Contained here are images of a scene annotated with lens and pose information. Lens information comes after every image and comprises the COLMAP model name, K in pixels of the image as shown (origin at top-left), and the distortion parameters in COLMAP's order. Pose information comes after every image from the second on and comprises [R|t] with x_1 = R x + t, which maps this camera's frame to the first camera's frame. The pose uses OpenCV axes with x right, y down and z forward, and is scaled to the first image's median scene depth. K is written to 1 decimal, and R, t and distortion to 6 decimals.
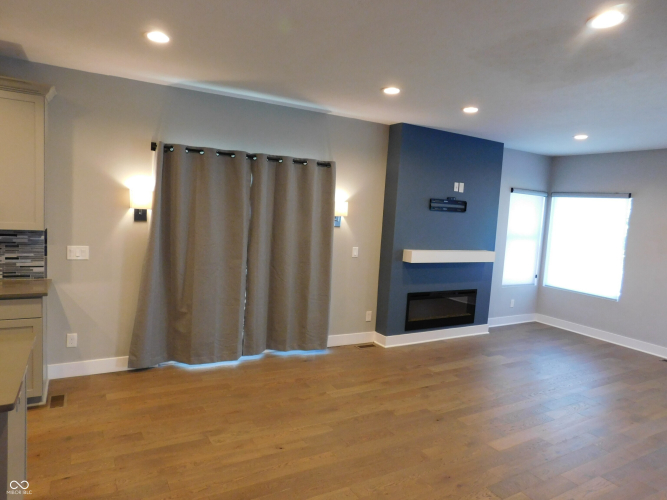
lens RADIAL K [[440.3, 0, 330.5], [0, 440.3, 253.7], [0, 0, 1]] dist [-0.030841, 0.028386]
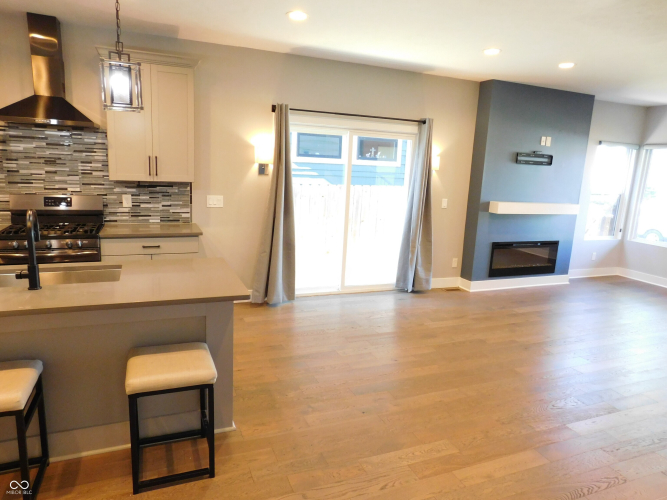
lens RADIAL K [[440.3, 0, 332.2], [0, 440.3, 253.4], [0, 0, 1]] dist [-0.030841, 0.028386]
pose [[0.991165, 0.016529, -0.131599, -0.083111], [-0.003949, 0.995442, 0.095283, 0.019350], [0.132575, -0.093921, 0.986713, -0.127954]]
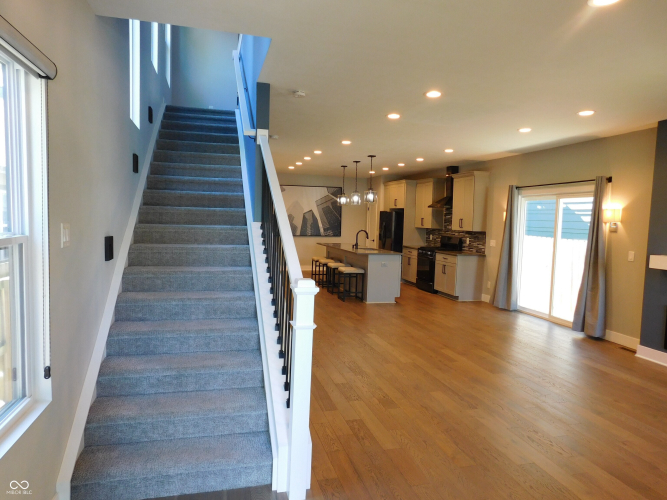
lens RADIAL K [[440.3, 0, 338.4], [0, 440.3, 254.5], [0, 0, 1]] dist [-0.030841, 0.028386]
pose [[-0.238103, 0.012471, -0.971160, 1.396197], [-0.141970, 0.988730, 0.047504, 0.048081], [0.960808, 0.149187, -0.233649, 0.654748]]
